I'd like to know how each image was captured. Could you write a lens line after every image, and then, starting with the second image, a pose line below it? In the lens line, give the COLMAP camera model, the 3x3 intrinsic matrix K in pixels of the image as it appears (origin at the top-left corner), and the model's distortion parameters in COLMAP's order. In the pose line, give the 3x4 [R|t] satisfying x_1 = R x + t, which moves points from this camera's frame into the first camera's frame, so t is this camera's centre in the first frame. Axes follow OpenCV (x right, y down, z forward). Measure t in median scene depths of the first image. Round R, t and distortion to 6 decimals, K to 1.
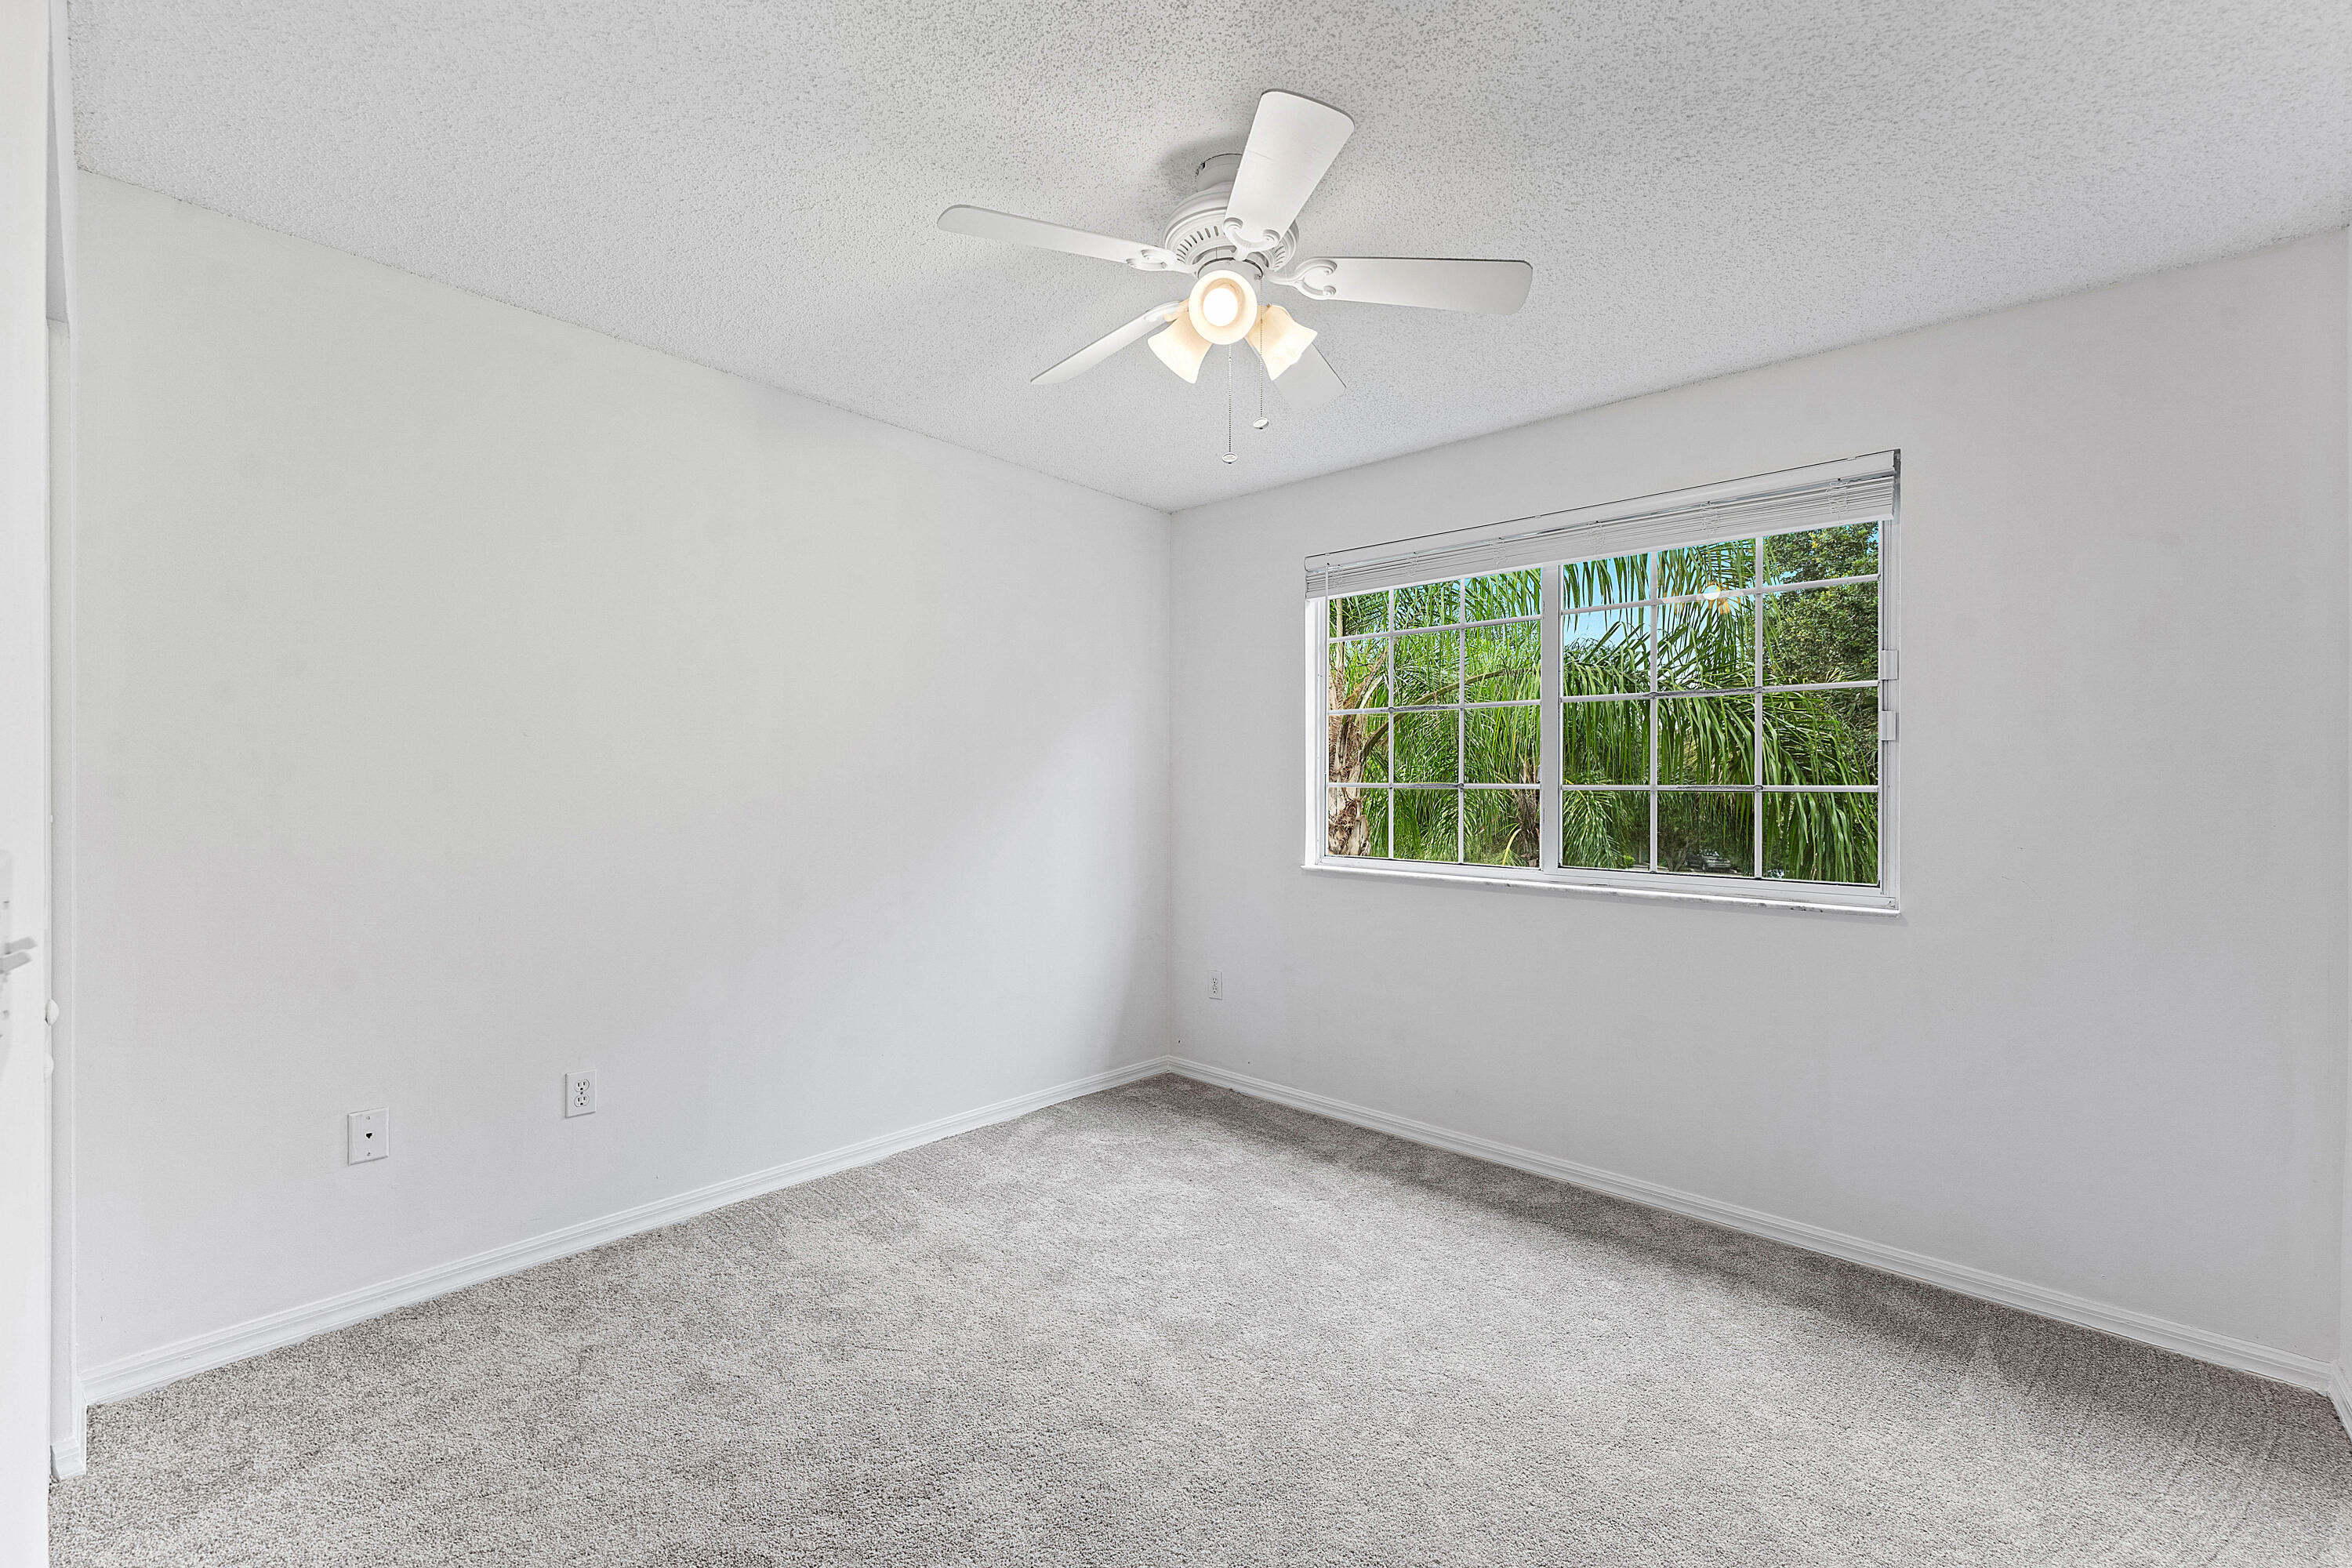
lens RADIAL K [[967.3, 0, 1175.1], [0, 967.3, 793.9], [0, 0, 1]] dist [0.001893, 0.000087]
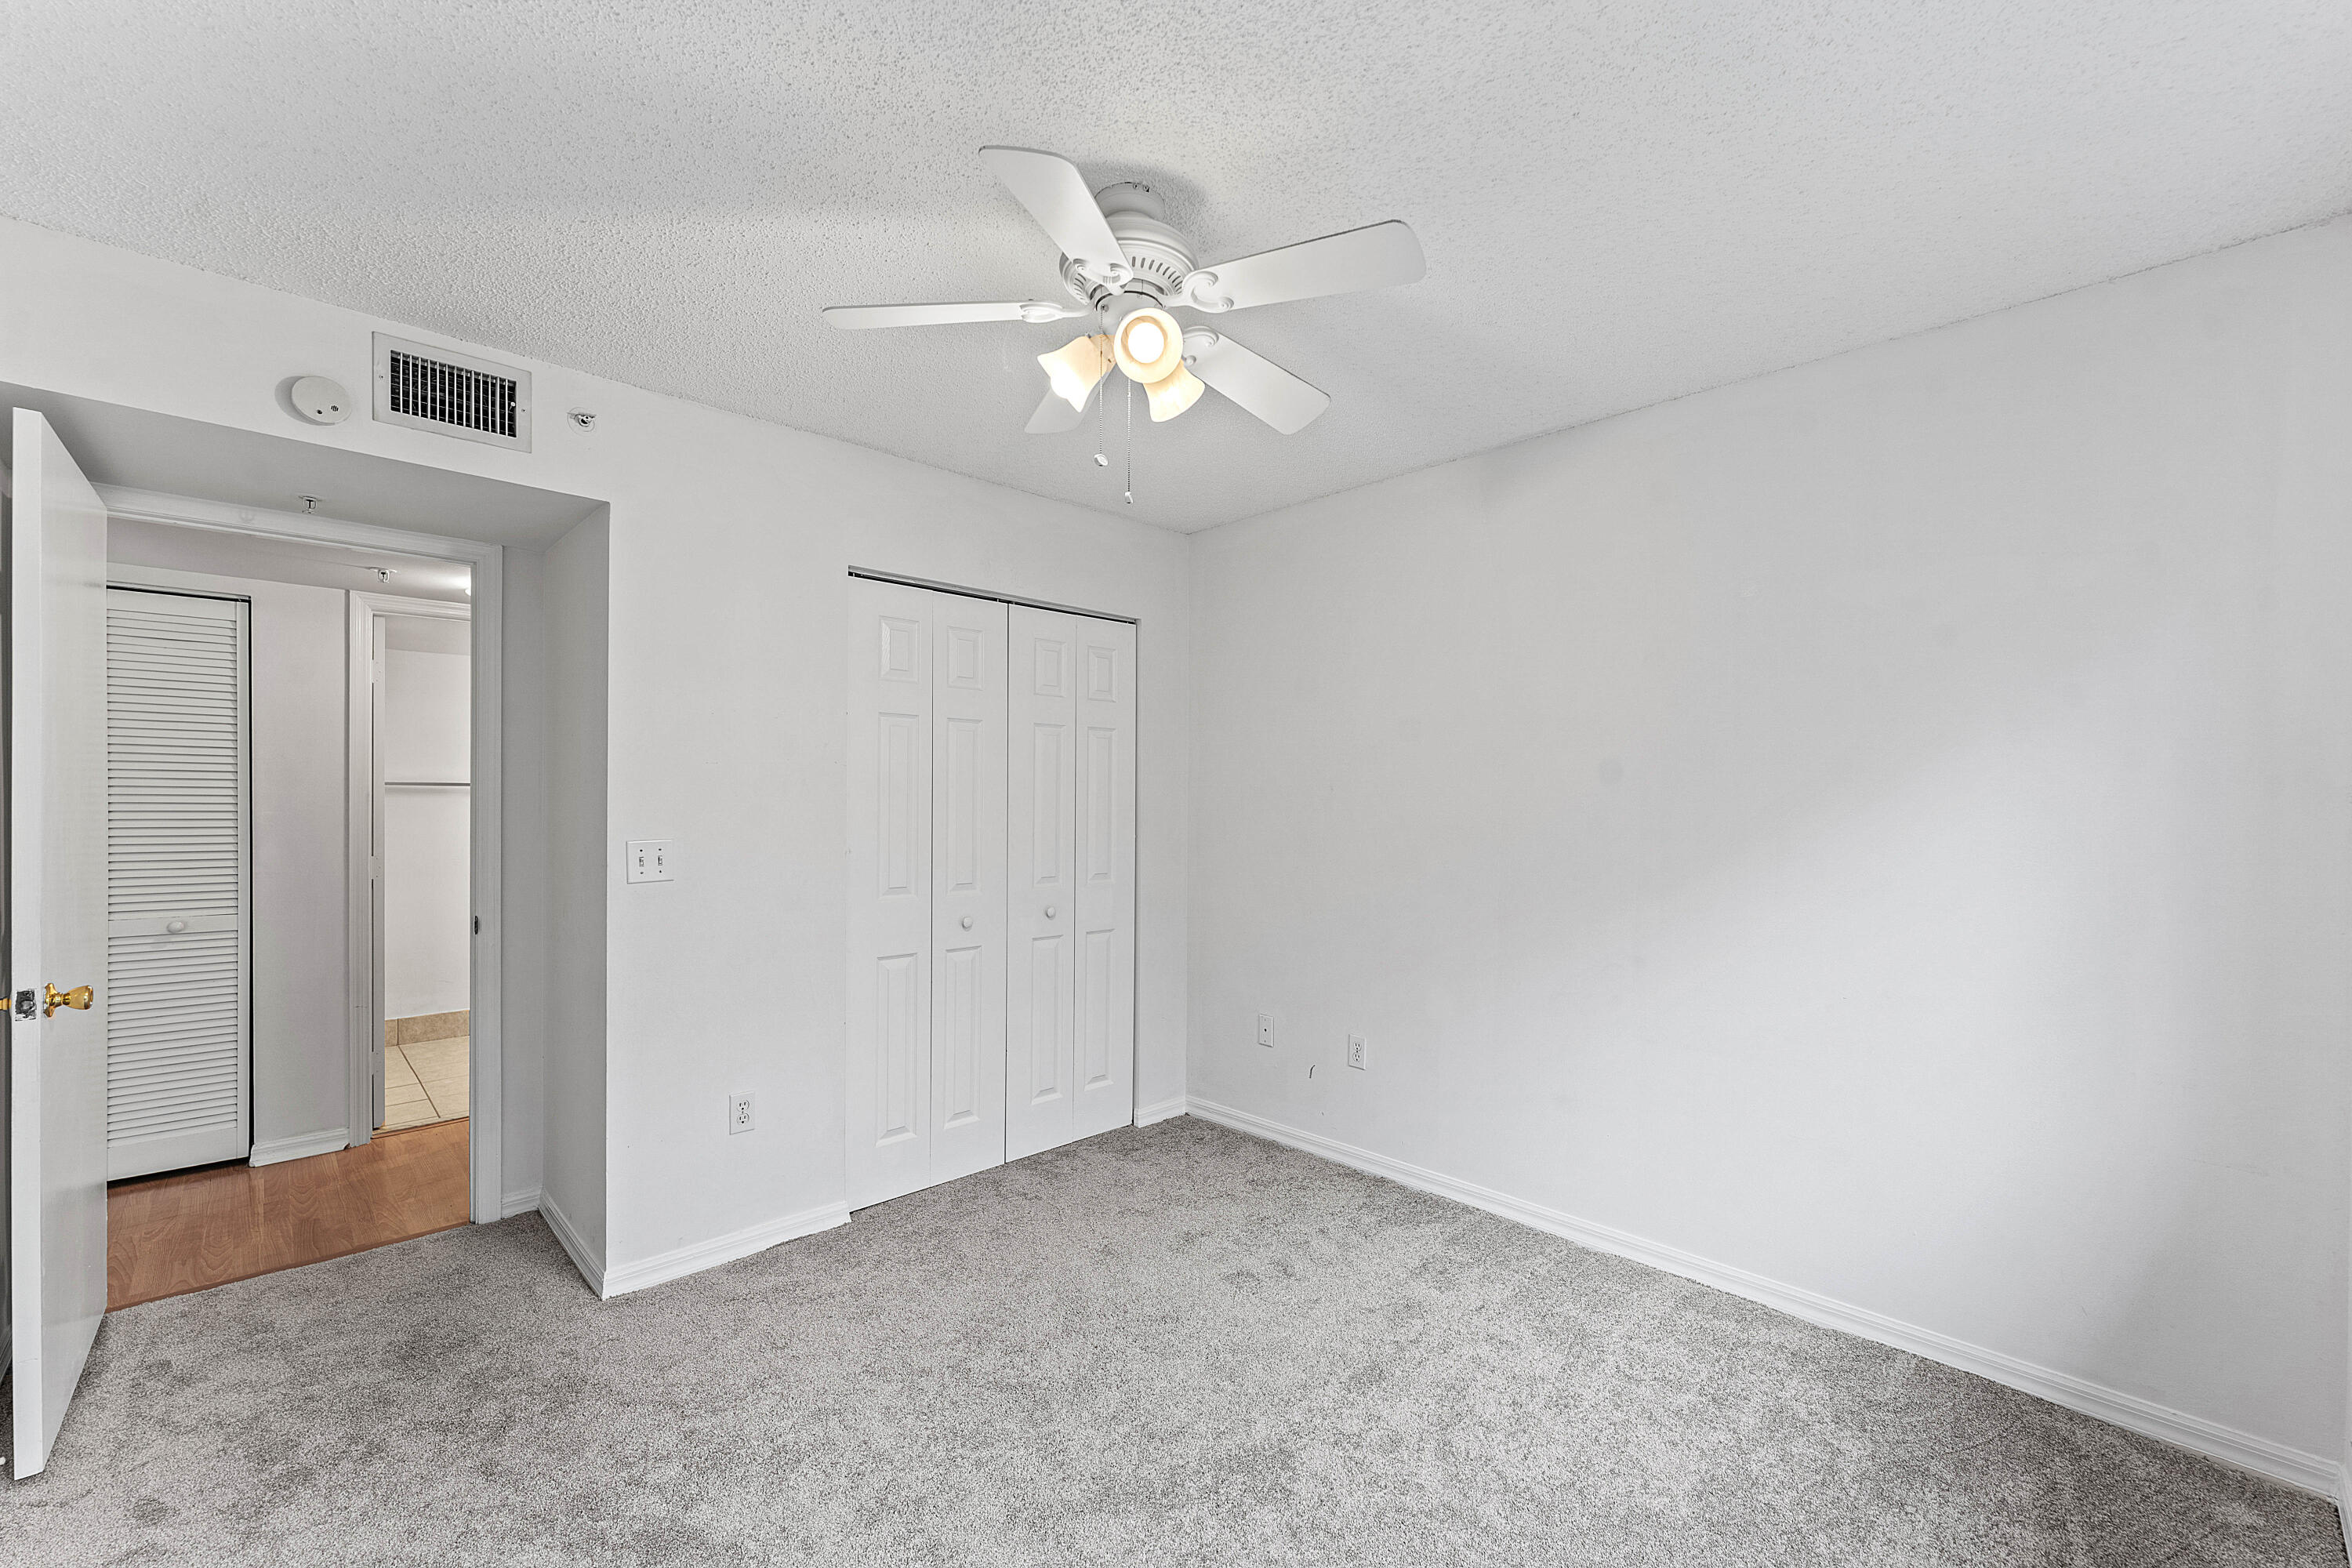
lens RADIAL K [[967.3, 0, 1175.1], [0, 967.3, 793.9], [0, 0, 1]] dist [0.001893, 0.000087]
pose [[-0.079341, -0.033154, -0.996296, 0.680454], [-0.017578, 0.999338, -0.031855, -0.000539], [0.996693, 0.014986, -0.079871, 0.757970]]
